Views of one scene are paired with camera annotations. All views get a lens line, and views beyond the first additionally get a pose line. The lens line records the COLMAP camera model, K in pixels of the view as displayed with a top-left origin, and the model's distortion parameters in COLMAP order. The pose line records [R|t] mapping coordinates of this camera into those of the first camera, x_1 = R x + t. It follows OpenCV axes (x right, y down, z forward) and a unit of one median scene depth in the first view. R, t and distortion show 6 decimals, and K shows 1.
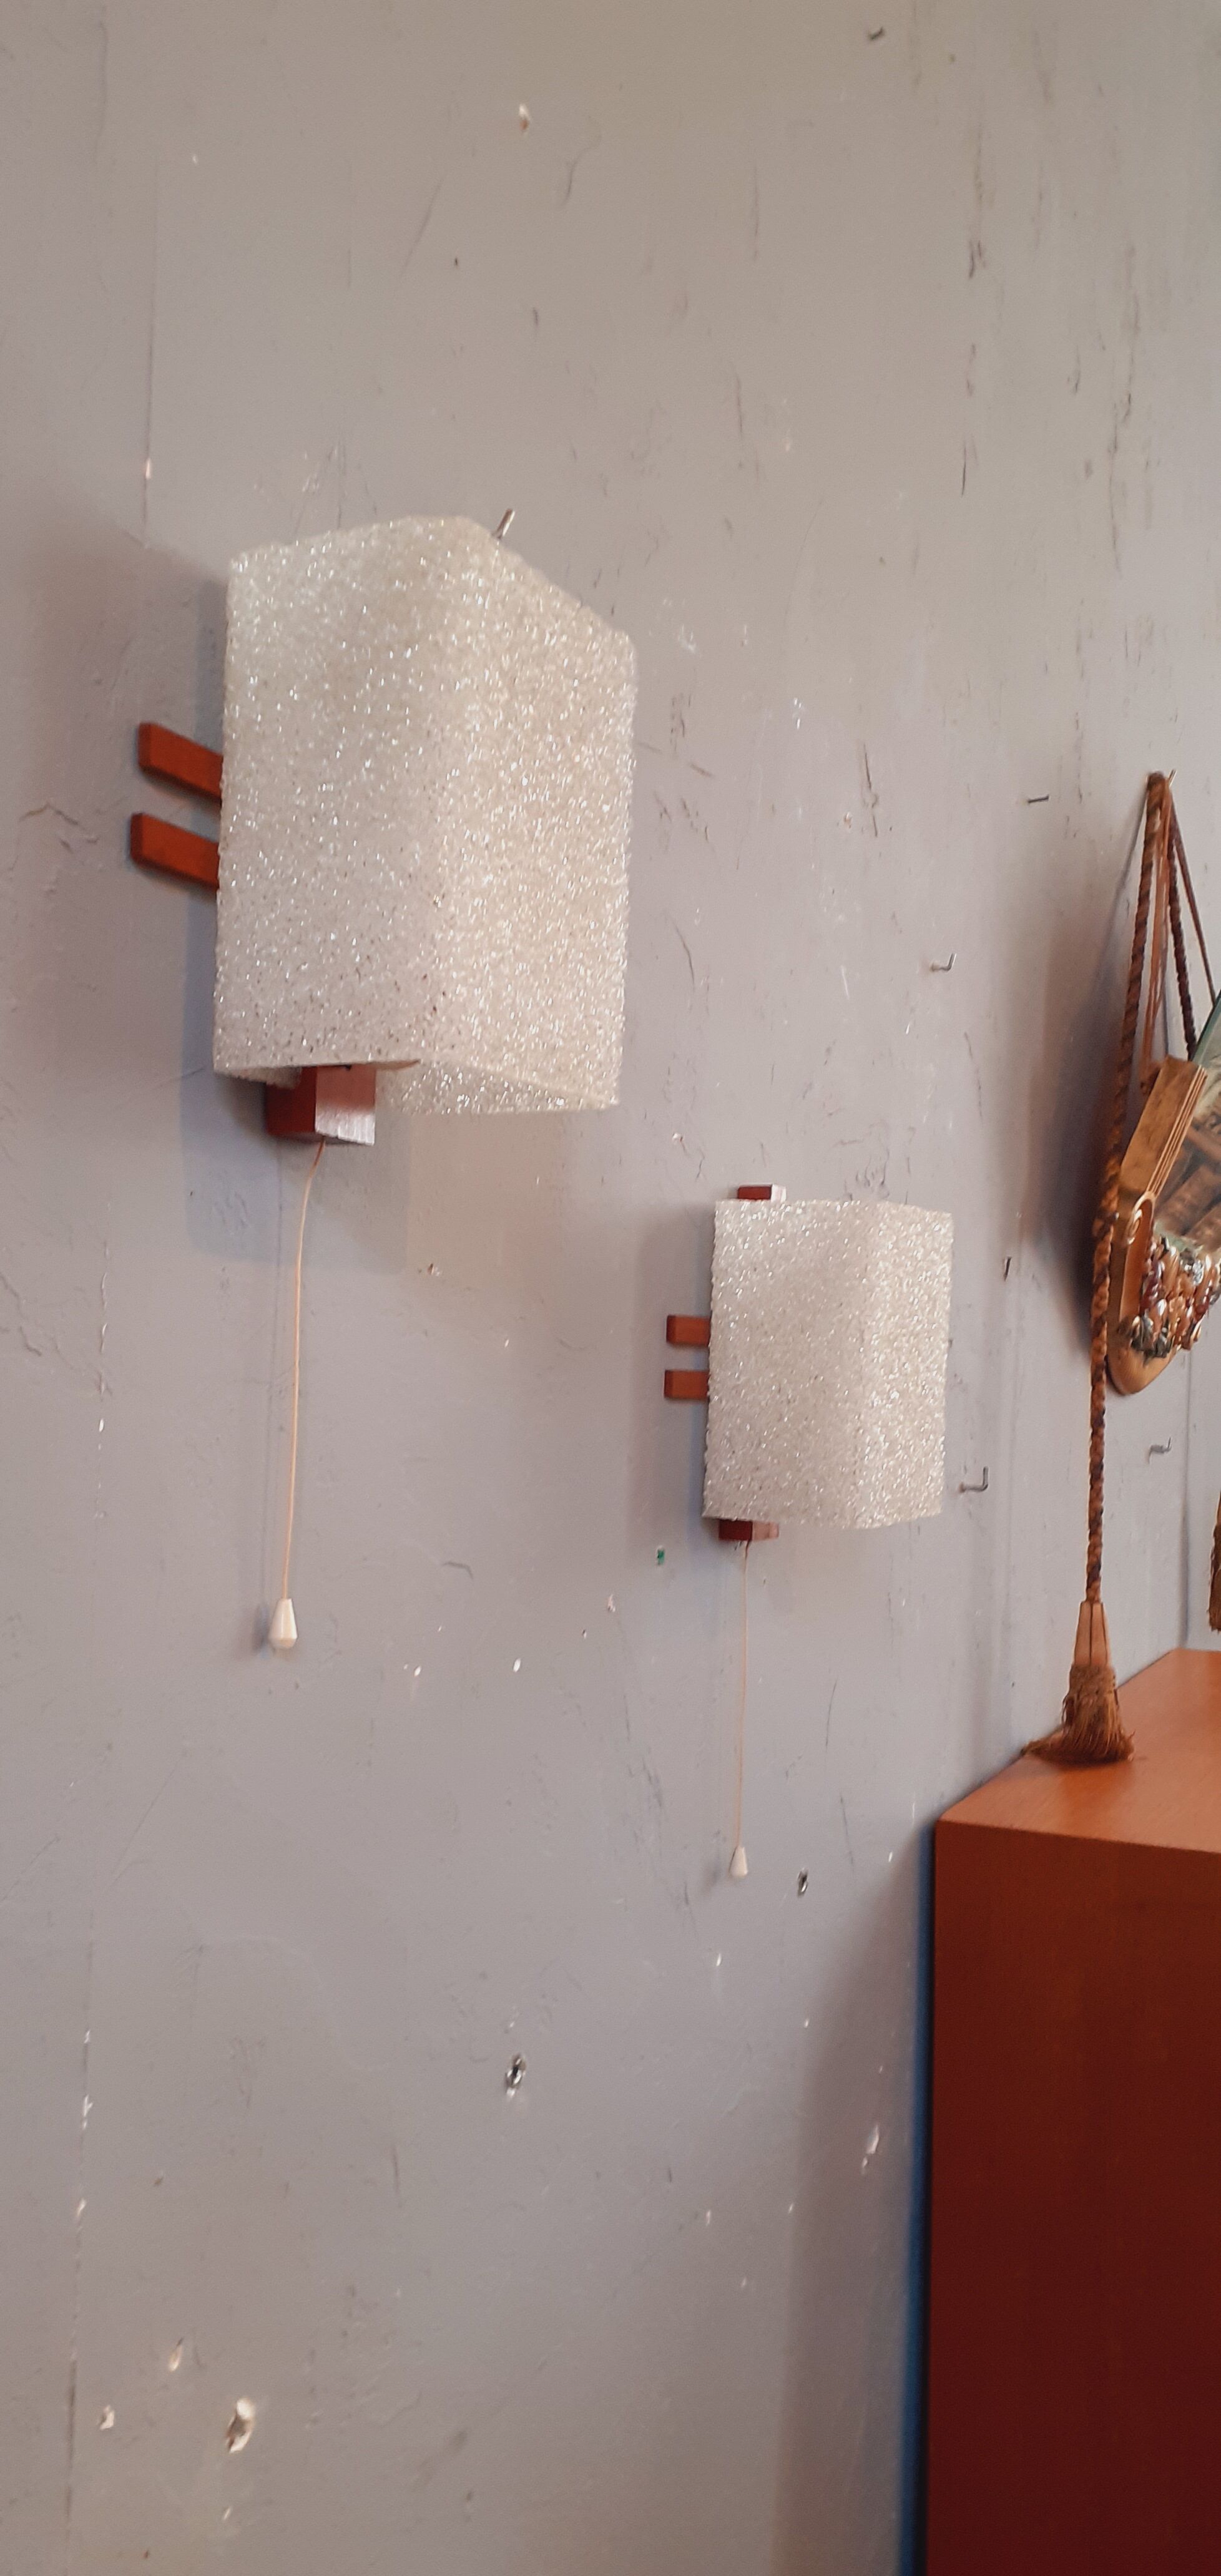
lens RADIAL K [[2082.2, 0, 605.4], [0, 2082.2, 1332.6], [0, 0, 1]] dist [-0.000020, -0.006892]
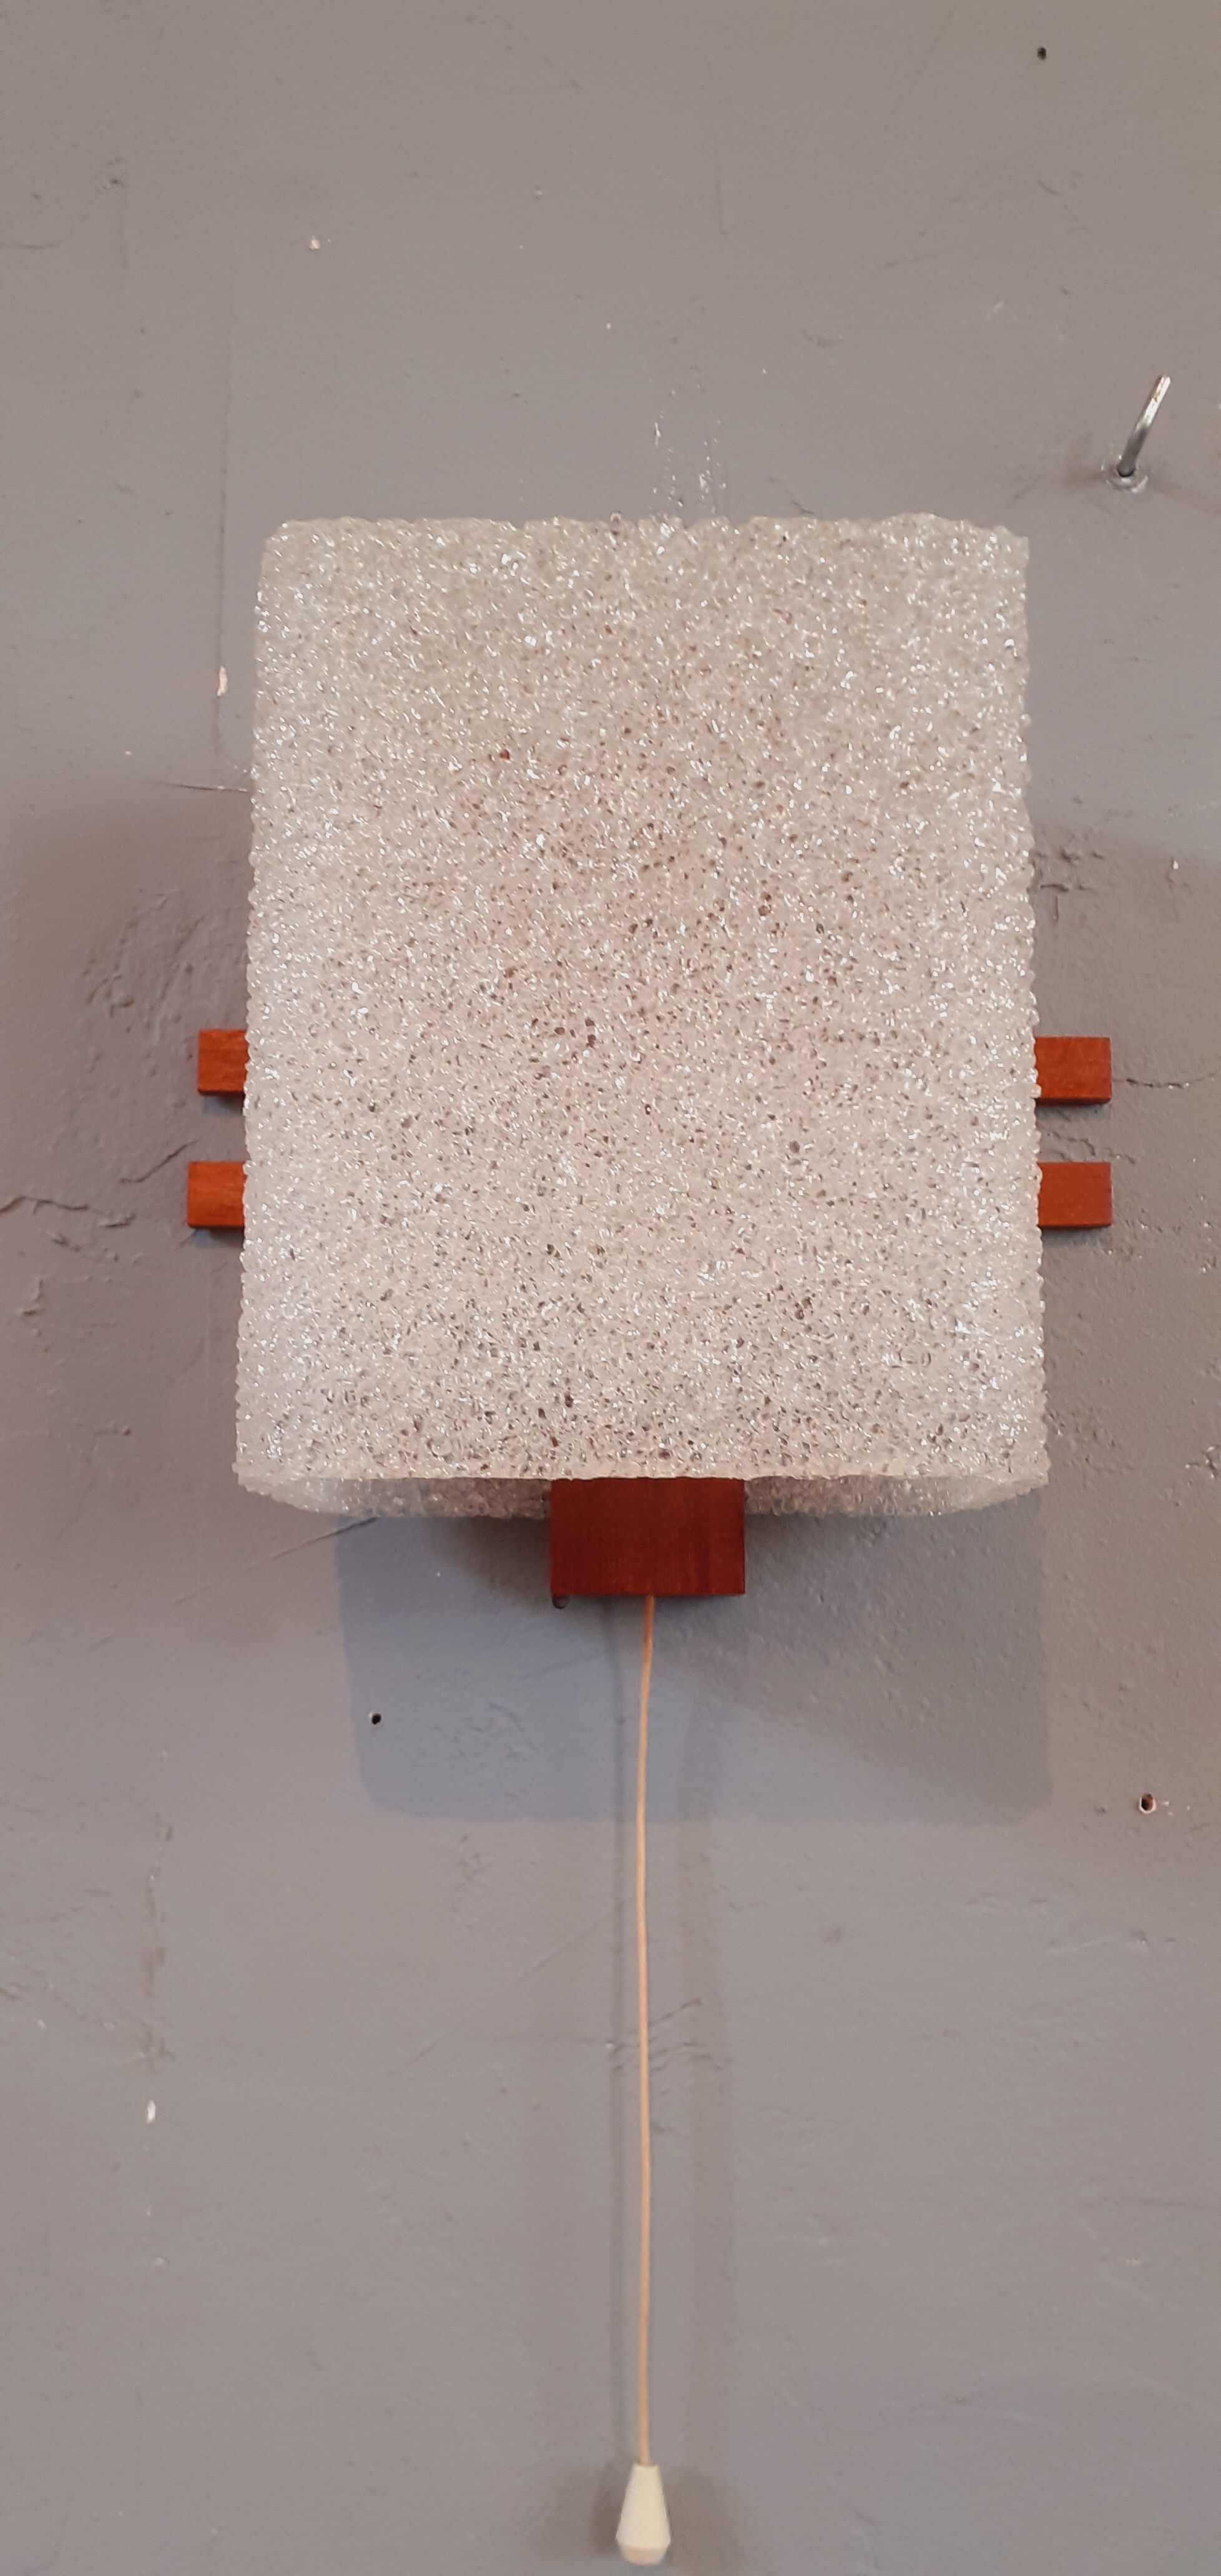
lens RADIAL K [[2082.2, 0, 605.4], [0, 2082.2, 1332.6], [0, 0, 1]] dist [-0.000020, -0.006892]
pose [[0.422775, -0.194521, -0.885112, 0.414111], [0.036085, 0.979530, -0.198036, -0.056275], [0.905516, 0.051786, 0.421140, 0.832734]]
